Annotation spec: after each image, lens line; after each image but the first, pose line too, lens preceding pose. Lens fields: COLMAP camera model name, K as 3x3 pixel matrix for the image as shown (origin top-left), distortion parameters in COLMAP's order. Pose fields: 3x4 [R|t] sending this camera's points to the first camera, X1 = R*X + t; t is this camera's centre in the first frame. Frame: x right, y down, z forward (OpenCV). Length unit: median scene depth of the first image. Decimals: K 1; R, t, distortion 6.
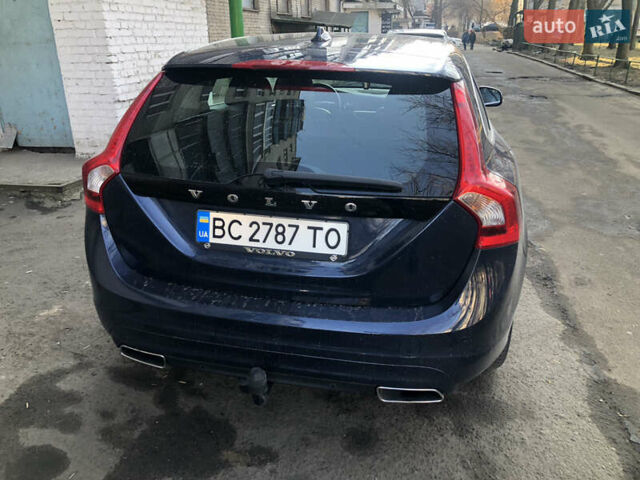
lens RADIAL K [[500.9, 0, 317.5], [0, 500.9, 237.9], [0, 0, 1]] dist [0.005661, 0.002487]
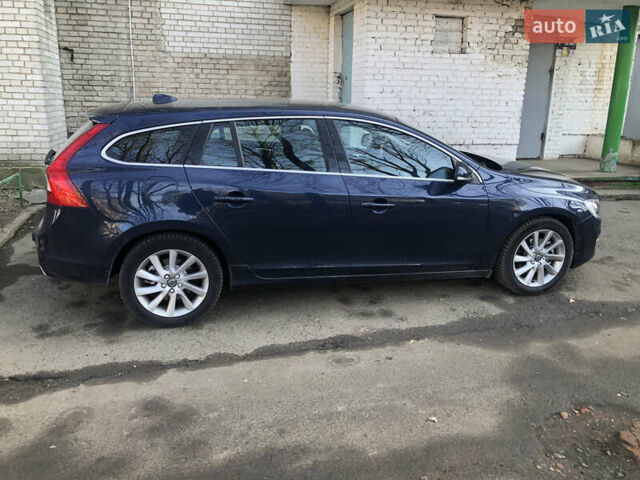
lens RADIAL K [[500.9, 0, 317.5], [0, 500.9, 237.9], [0, 0, 1]] dist [0.005661, 0.002487]
pose [[0.471331, 0.268793, -0.839998, 1.208210], [-0.354099, 0.929964, 0.098893, -0.200837], [0.807750, 0.250832, 0.533501, 0.387516]]
